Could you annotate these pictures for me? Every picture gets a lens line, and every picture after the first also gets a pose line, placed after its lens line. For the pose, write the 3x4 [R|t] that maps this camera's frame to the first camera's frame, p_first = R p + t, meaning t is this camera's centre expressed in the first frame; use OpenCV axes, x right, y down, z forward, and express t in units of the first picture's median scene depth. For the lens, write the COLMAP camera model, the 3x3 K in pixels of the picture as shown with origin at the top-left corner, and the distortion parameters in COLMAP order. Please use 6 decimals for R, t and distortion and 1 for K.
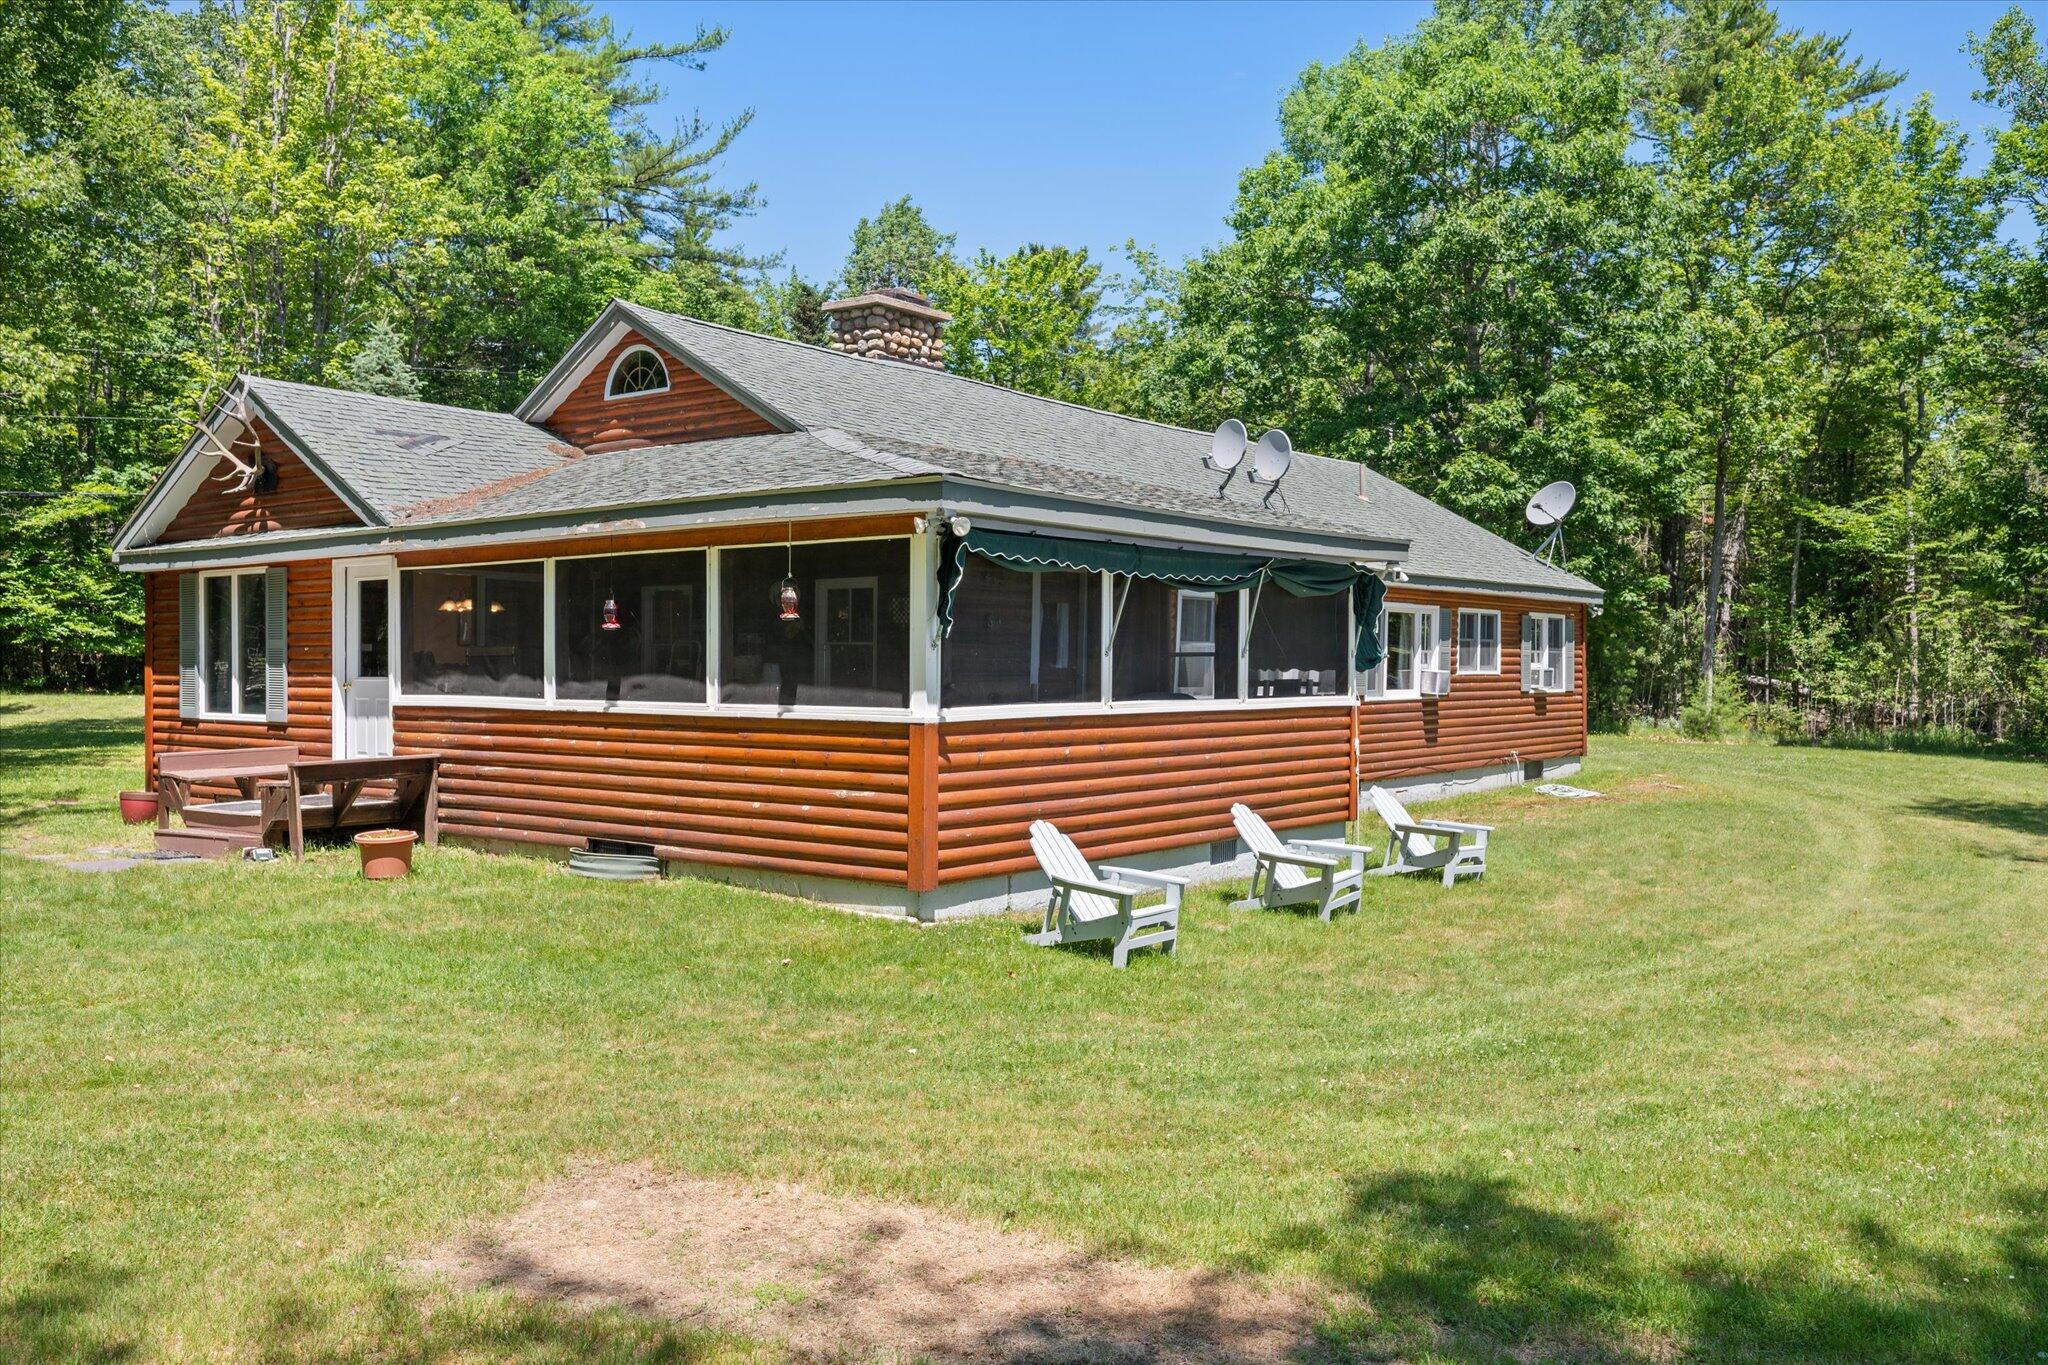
lens RADIAL K [[1638.9, 0, 1024.2], [0, 1638.9, 681.5], [0, 0, 1]] dist [0.002166, -0.007397]
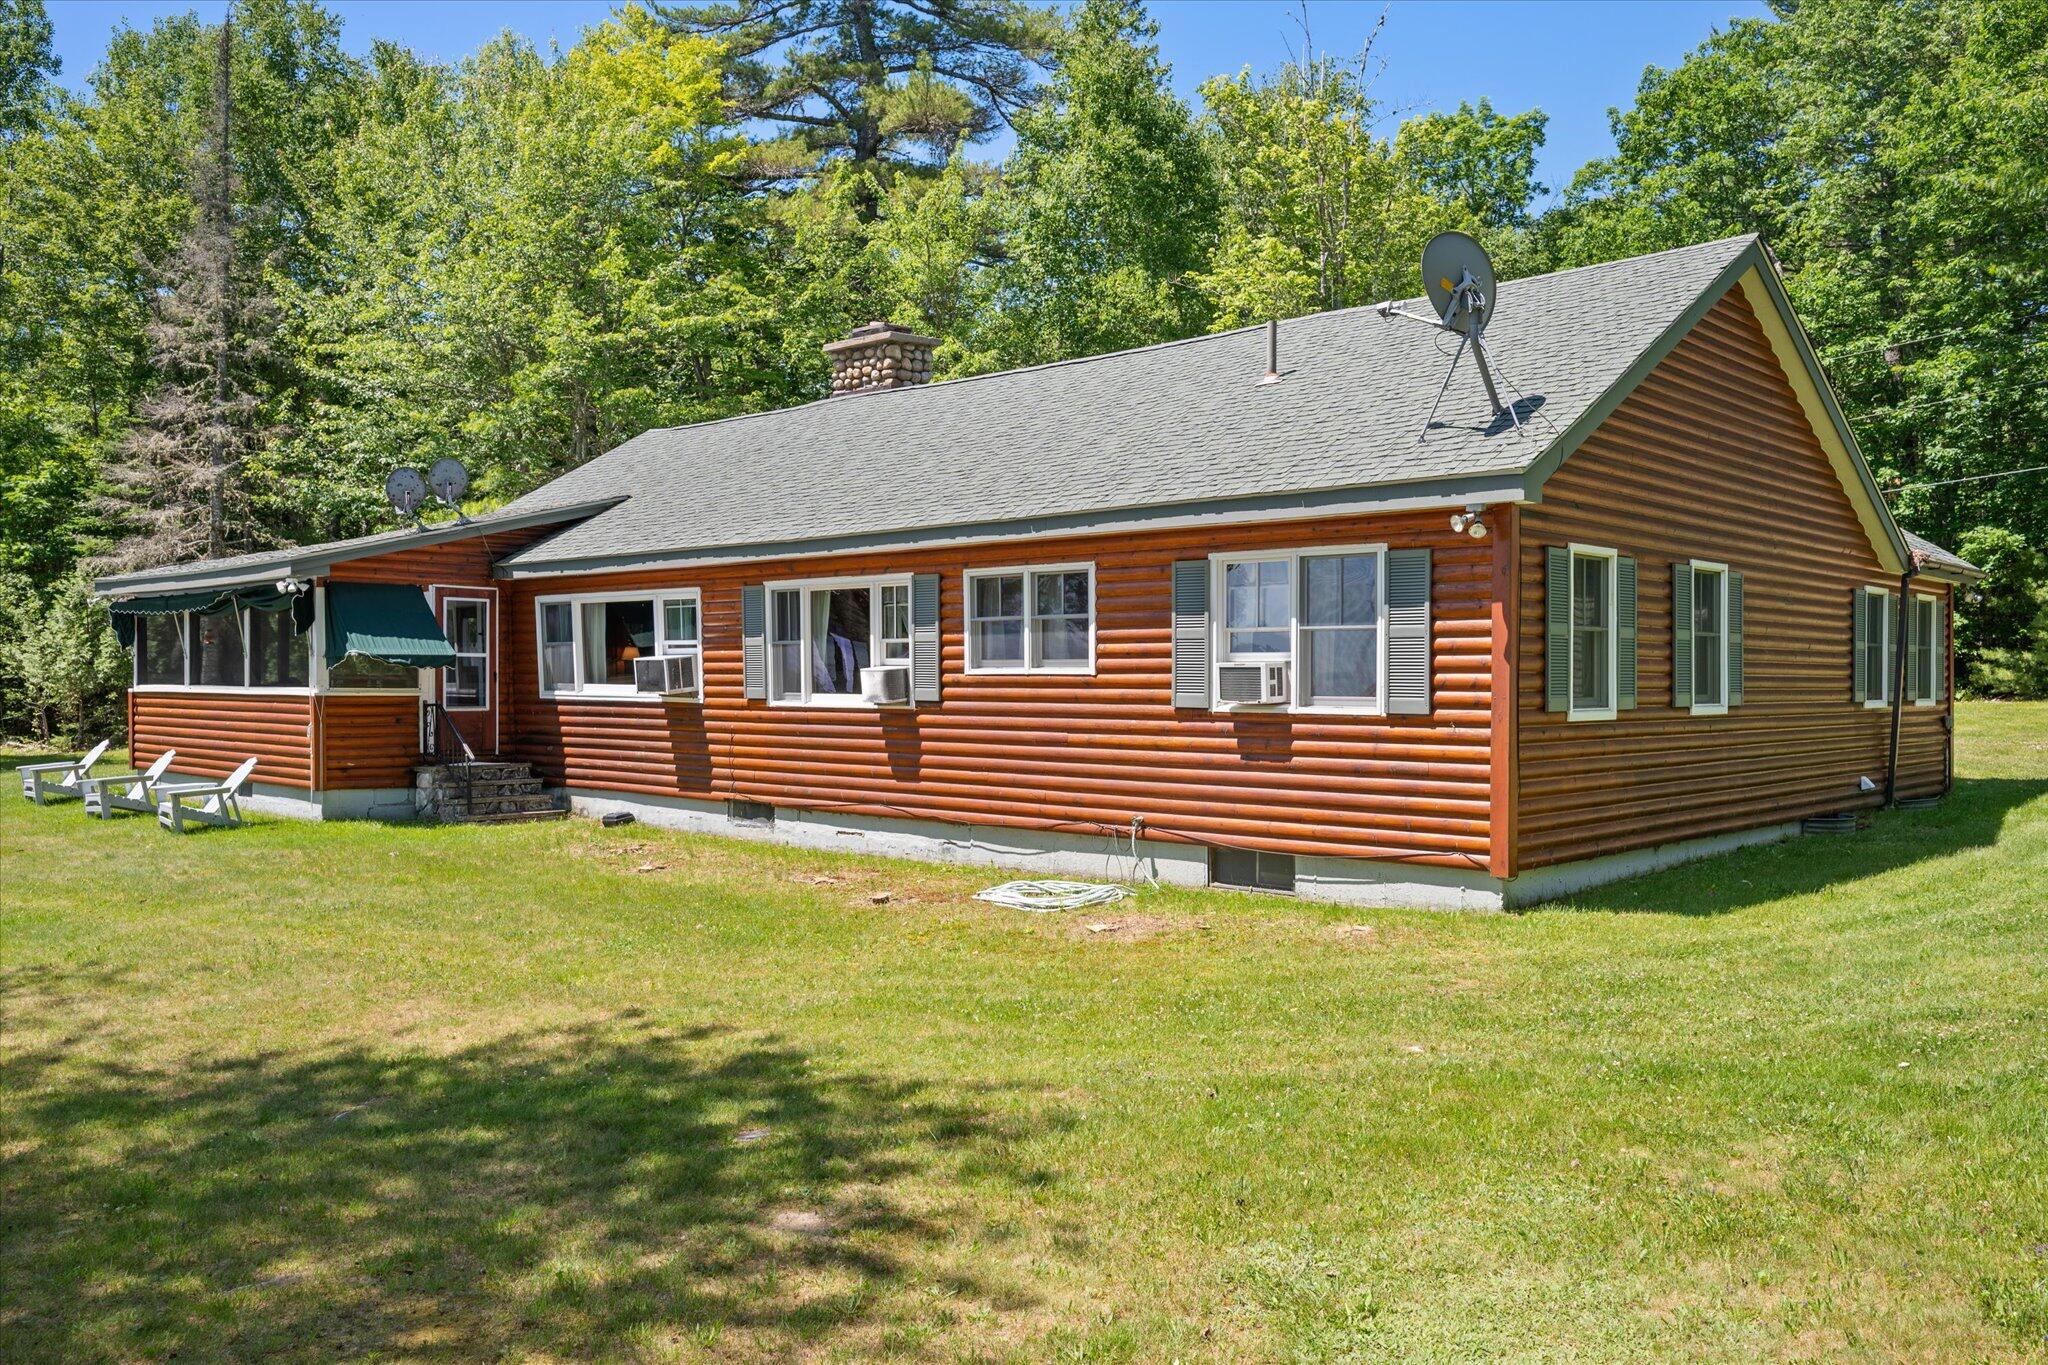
lens RADIAL K [[1638.9, 0, 1024.2], [0, 1638.9, 681.5], [0, 0, 1]] dist [0.002166, -0.007397]
pose [[-0.096769, -0.002722, -0.995303, 1.241186], [-0.013579, 0.999907, -0.001414, -0.001532], [0.995214, 0.013379, -0.096796, 1.500590]]
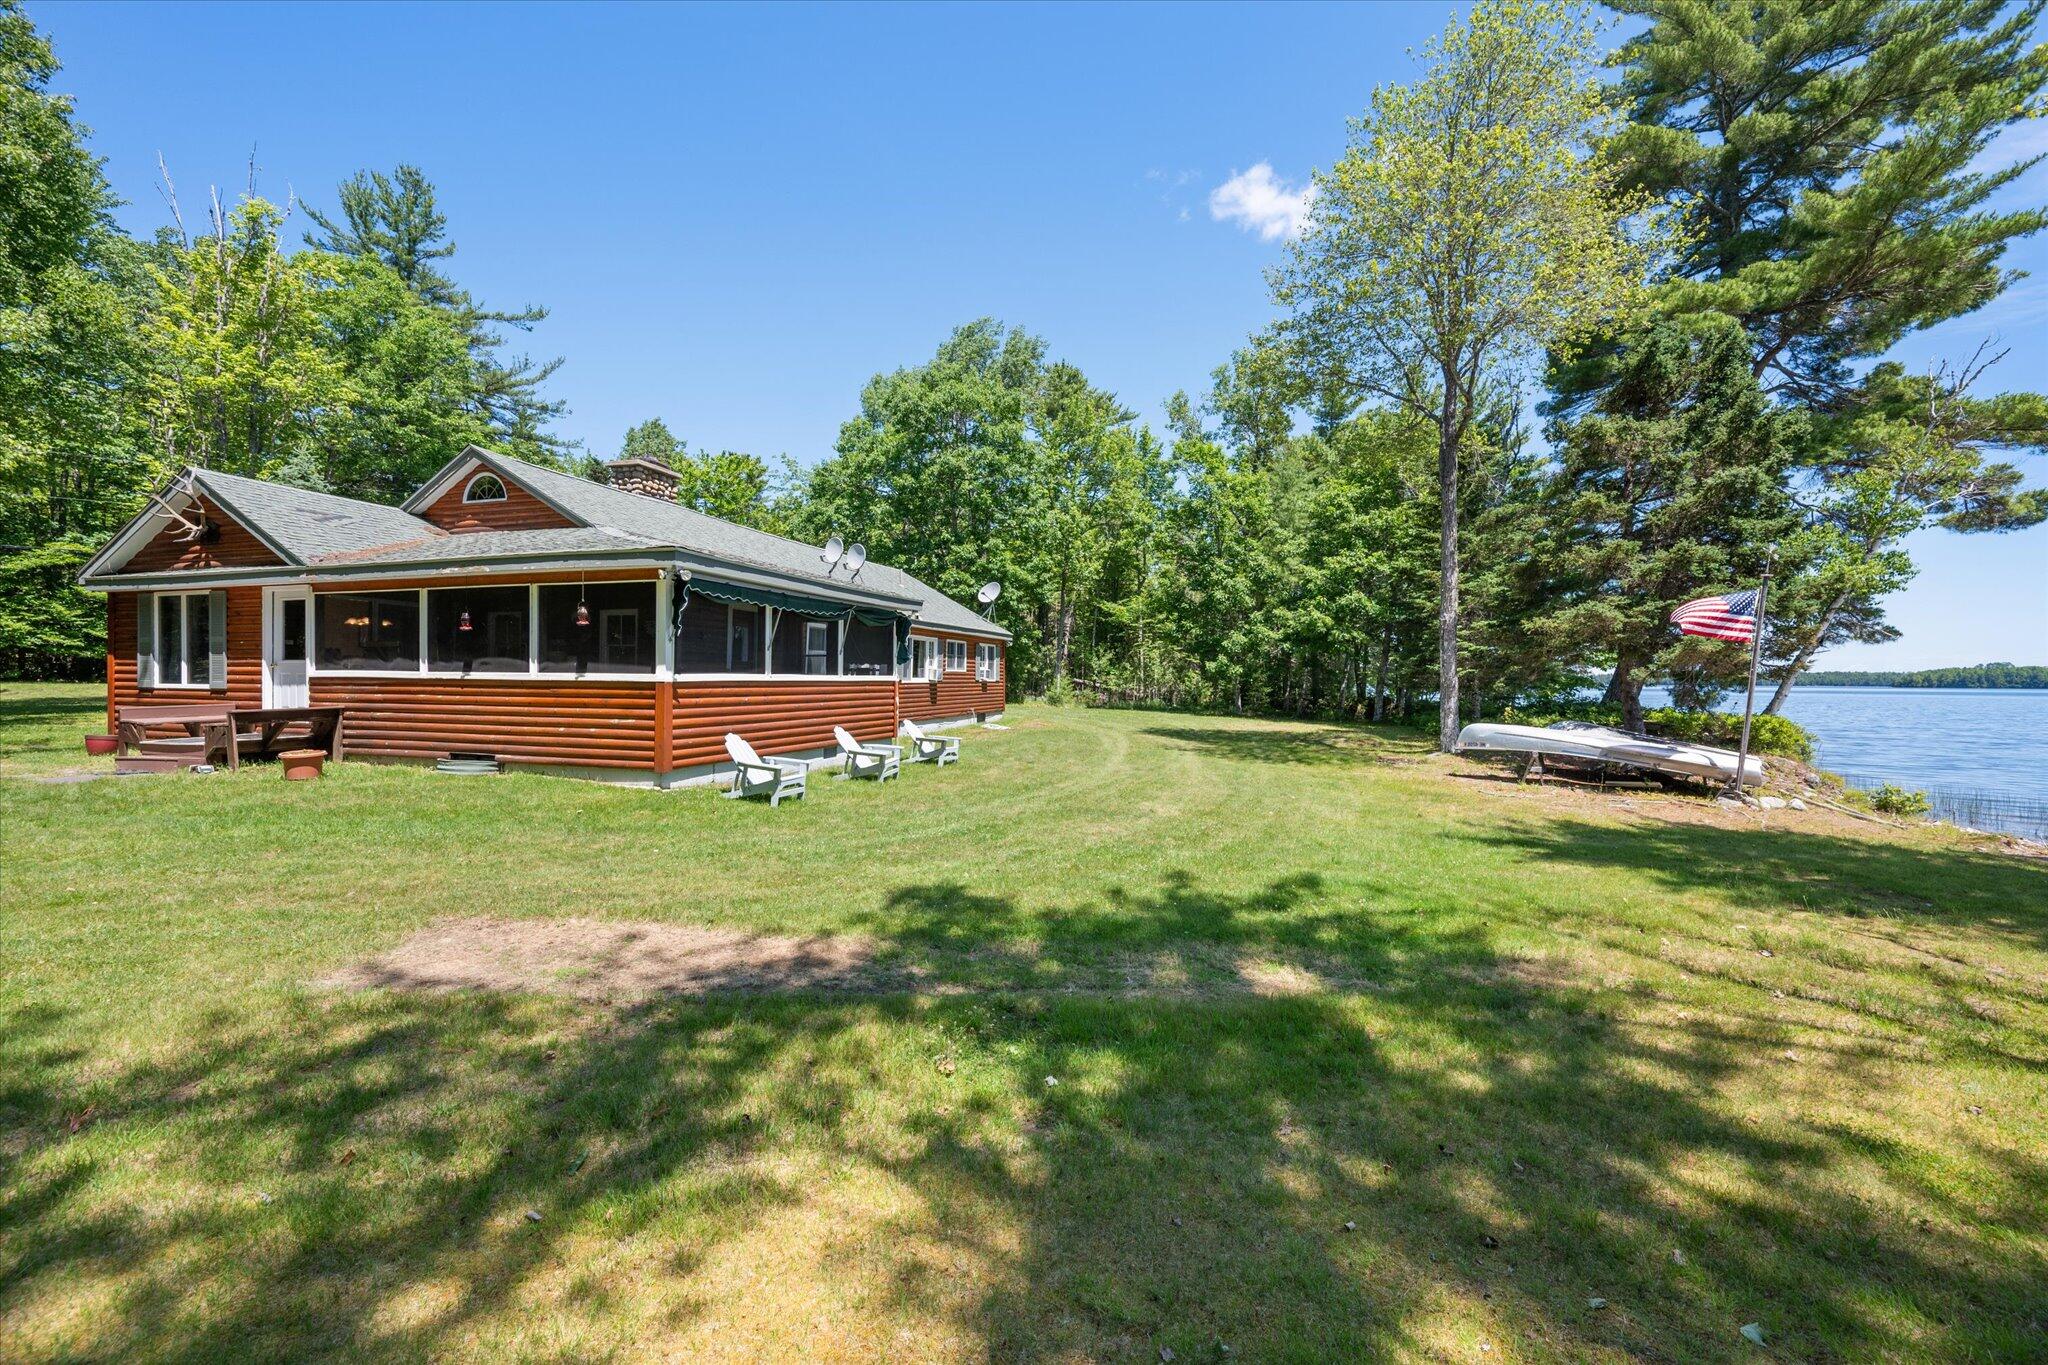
lens RADIAL K [[810.7, 0, 1024.3], [0, 810.7, 687.0], [0, 0, 1]] dist [-0.001516, 0.000058]
pose [[0.938276, 0.001791, 0.345883, 0.002424], [-0.002607, 0.999995, 0.001894, 0.018251], [-0.345878, -0.002679, 0.938276, 0.000739]]
